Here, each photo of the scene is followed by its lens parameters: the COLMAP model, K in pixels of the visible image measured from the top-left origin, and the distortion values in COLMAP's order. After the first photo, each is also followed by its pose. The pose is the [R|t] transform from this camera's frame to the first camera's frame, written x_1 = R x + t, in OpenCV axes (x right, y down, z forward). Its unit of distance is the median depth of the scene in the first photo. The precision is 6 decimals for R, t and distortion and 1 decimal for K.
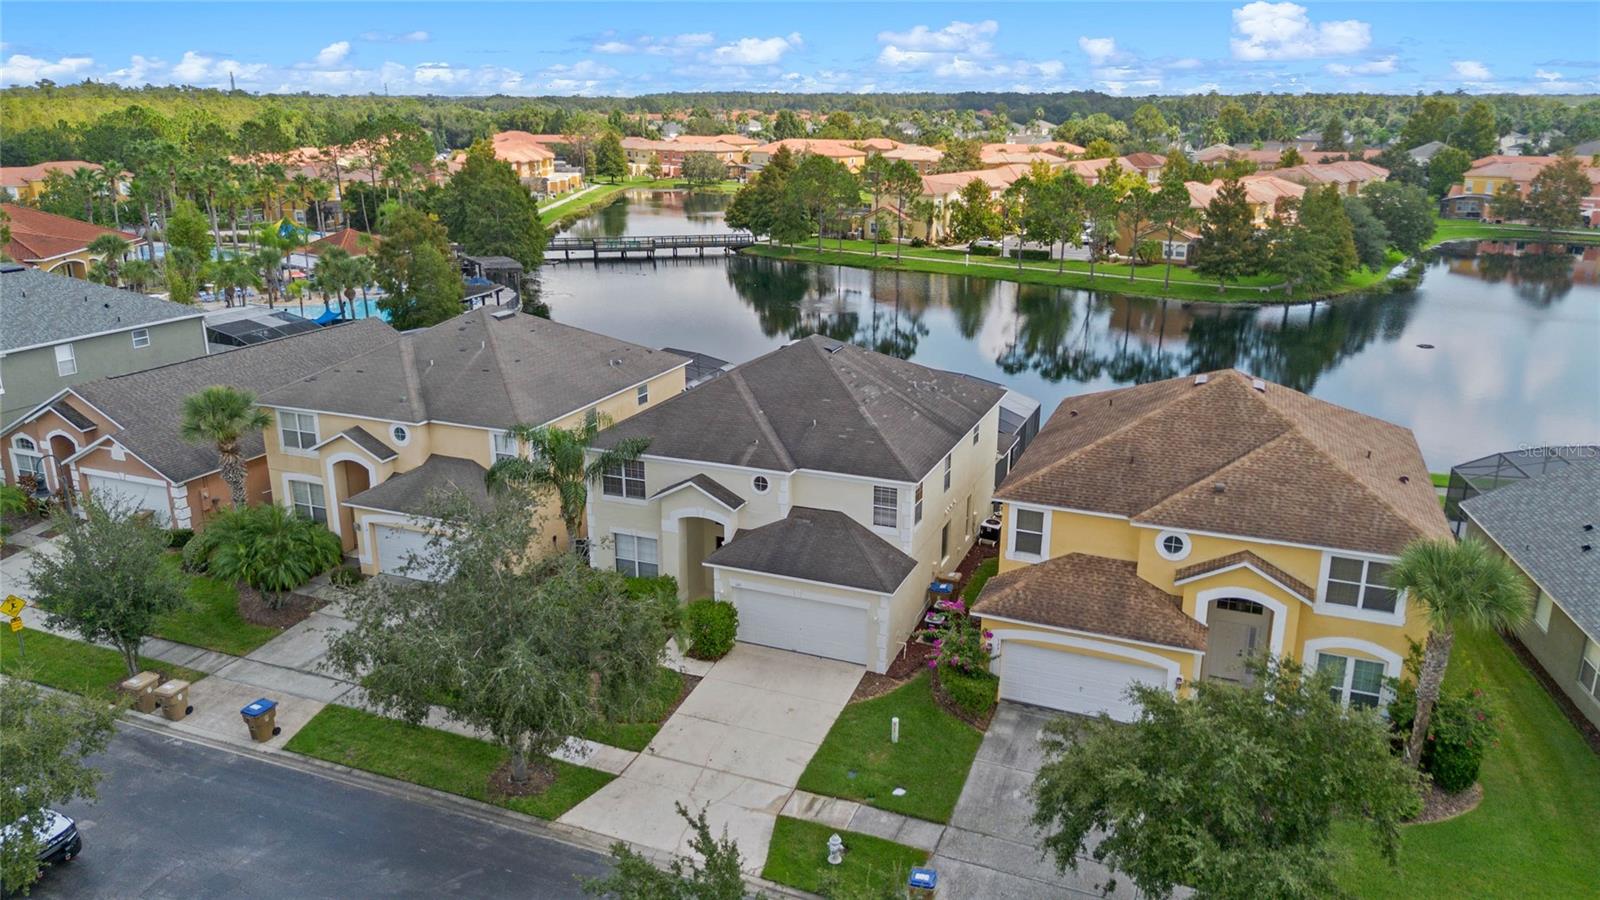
lens RADIAL K [[1132.0, 0, 803.2], [0, 1132.0, 452.3], [0, 0, 1]] dist [0.062628, -0.061174]
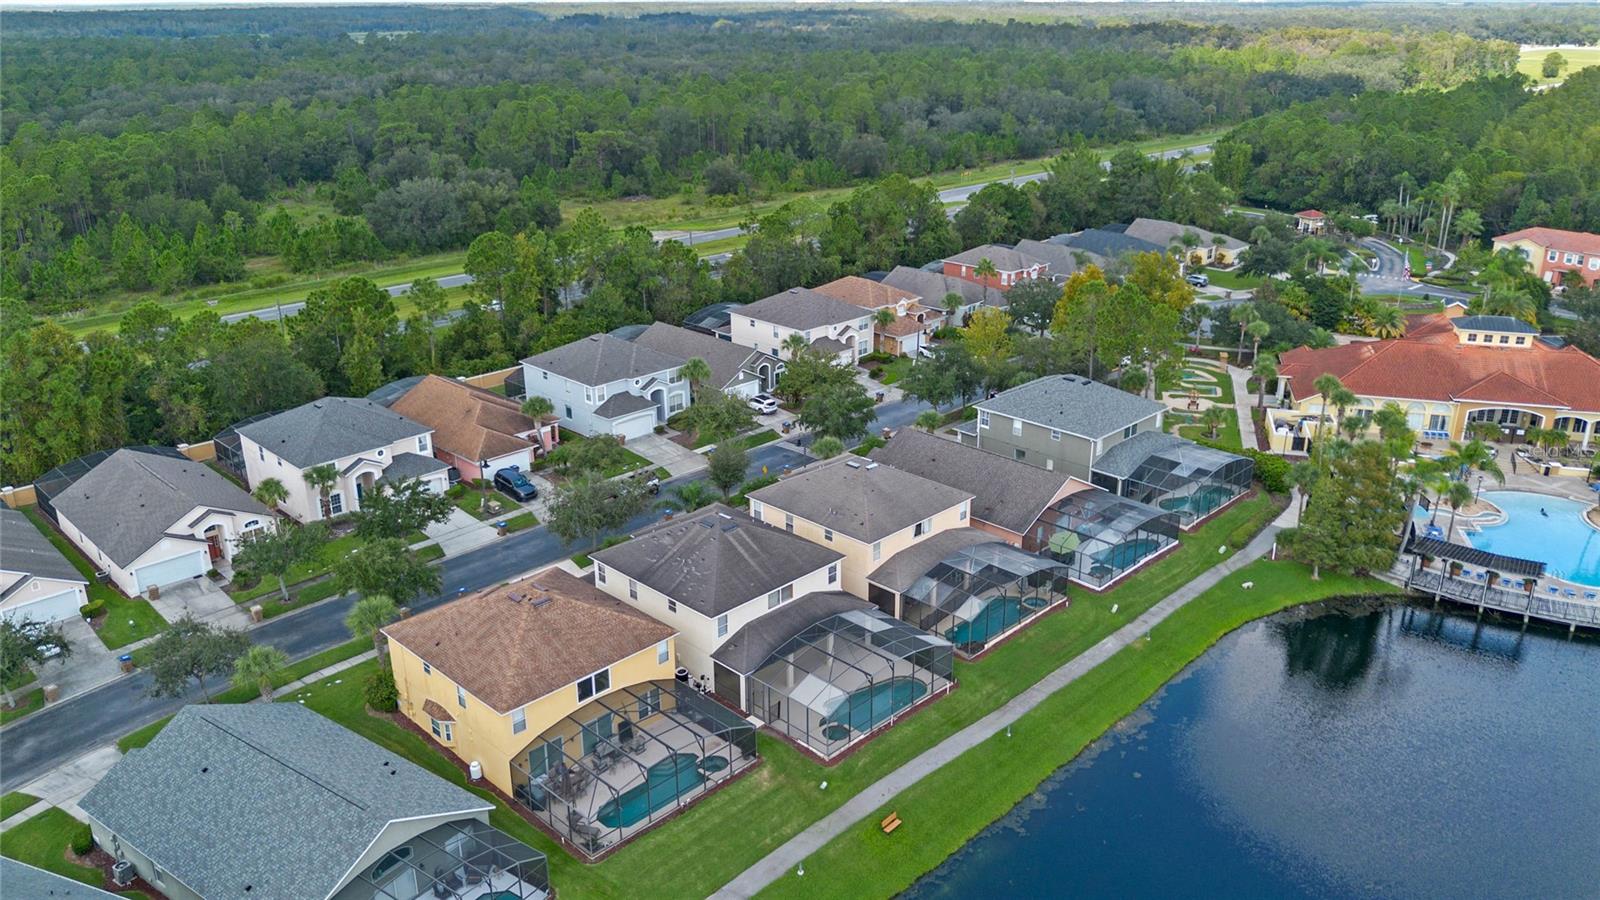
lens RADIAL K [[1132.0, 0, 803.2], [0, 1132.0, 452.3], [0, 0, 1]] dist [0.062628, -0.061174]
pose [[0.415113, -0.379076, 0.827033, -2.013116], [0.241902, 0.922323, 0.301335, -0.536677], [-0.877020, 0.074973, 0.474567, -0.874804]]
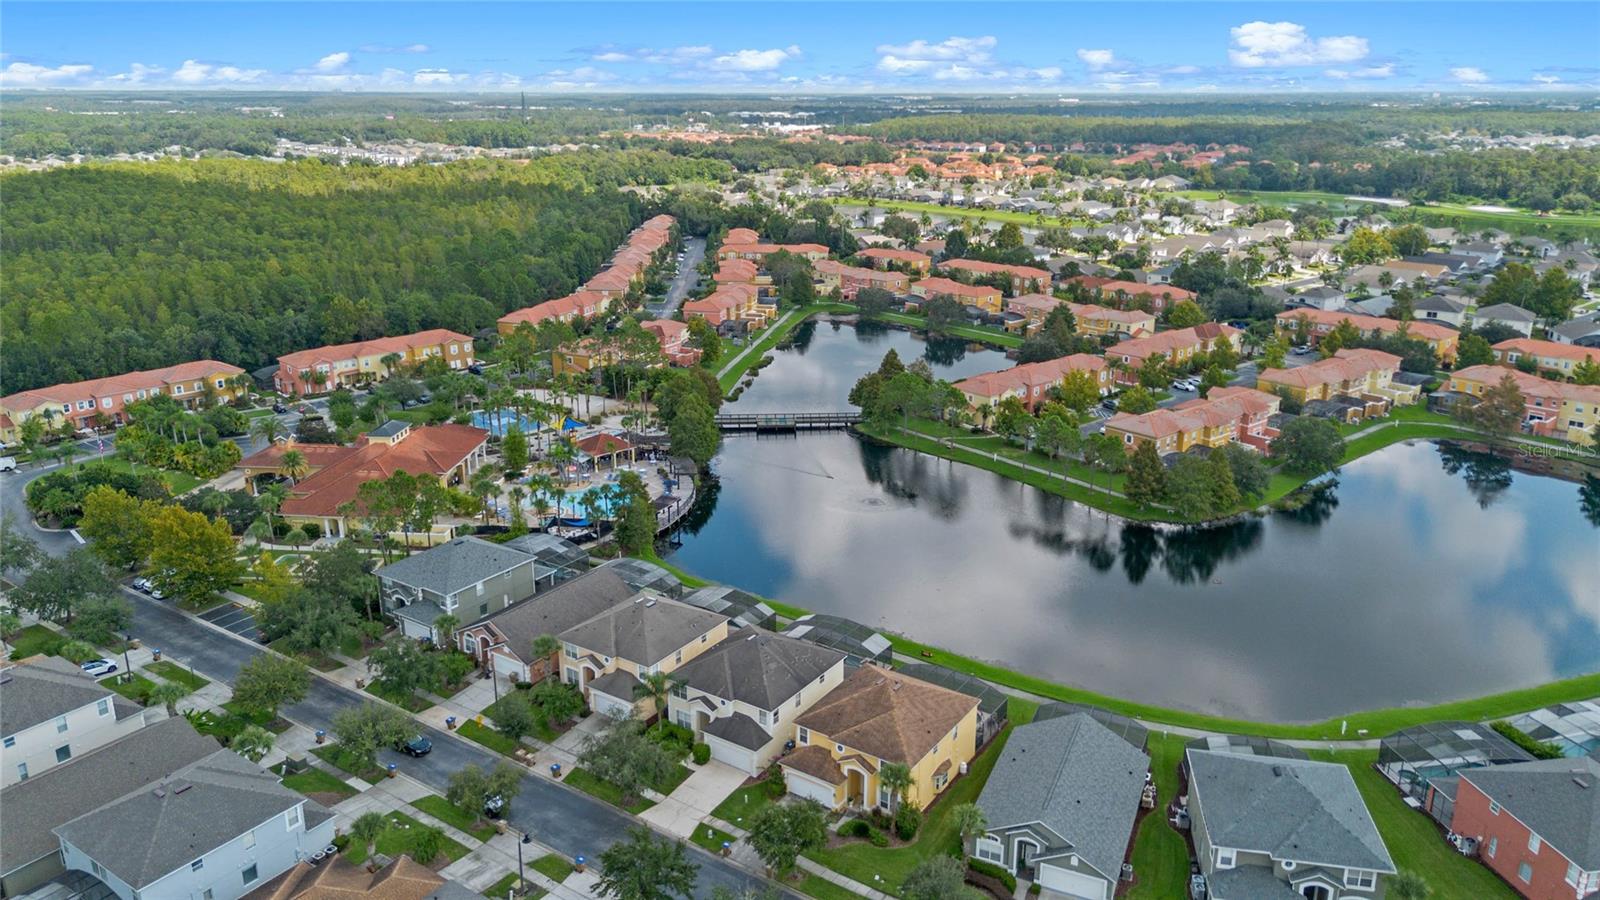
lens RADIAL K [[1132.0, 0, 803.2], [0, 1132.0, 452.3], [0, 0, 1]] dist [0.062628, -0.061174]
pose [[0.977709, 0.059928, -0.201233, 0.680925], [-0.057955, 0.998196, 0.015687, -0.644258], [0.201810, -0.003675, 0.979418, -1.706344]]
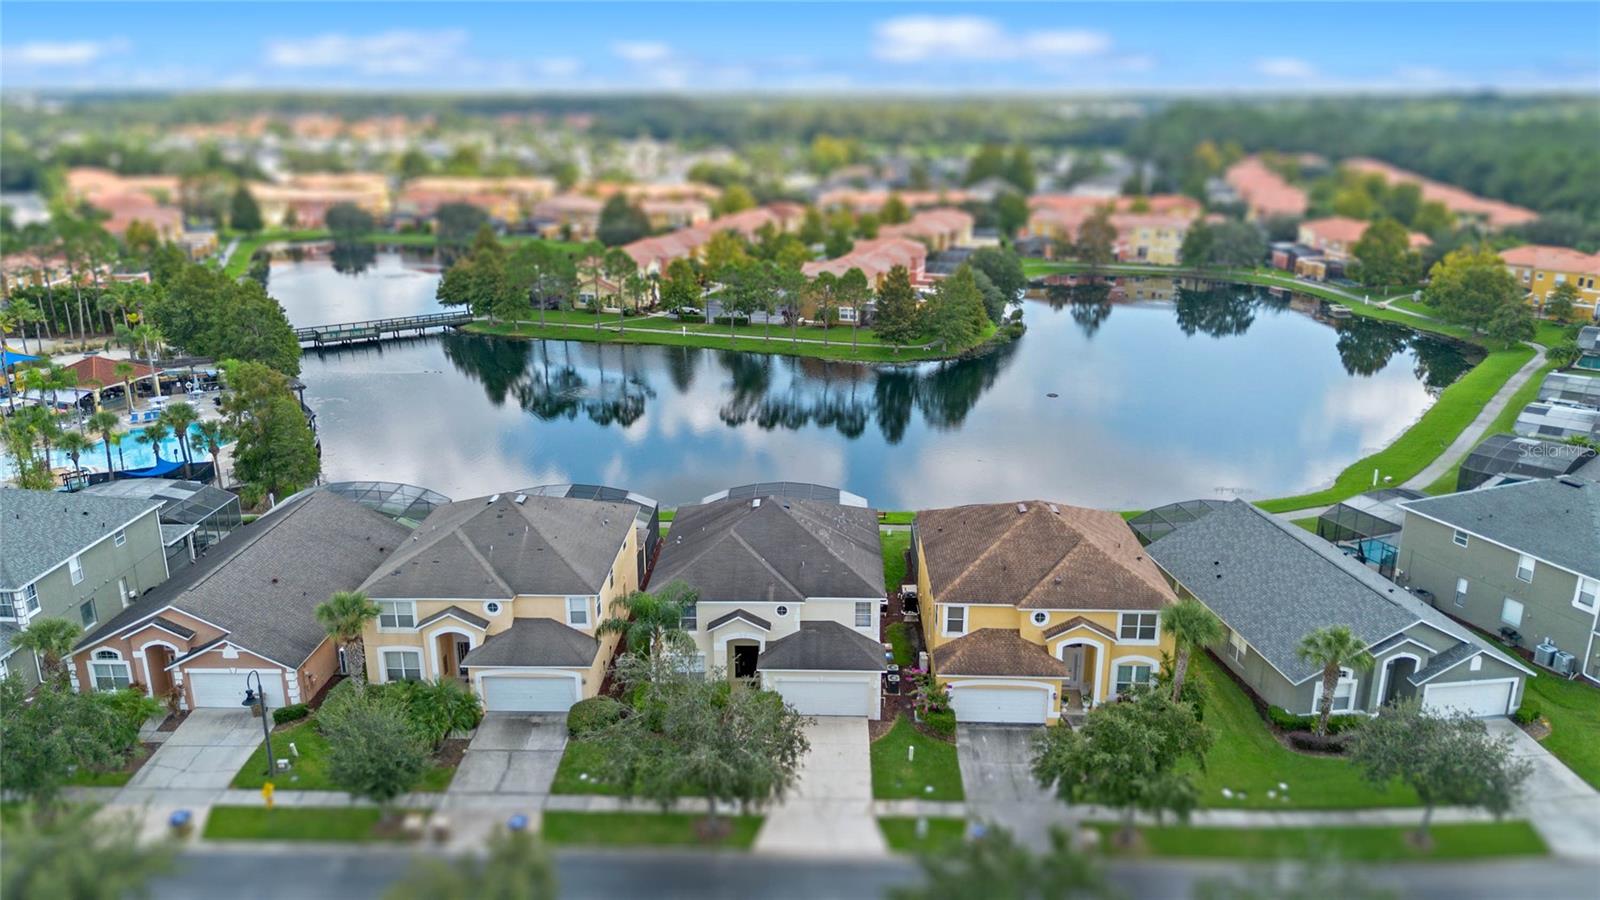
lens RADIAL K [[1132.0, 0, 803.2], [0, 1132.0, 452.3], [0, 0, 1]] dist [0.062628, -0.061174]
pose [[0.936149, -0.108507, 0.334443, -0.497757], [0.105797, 0.994038, 0.026368, -0.222359], [-0.335310, 0.010699, 0.942047, -0.460246]]
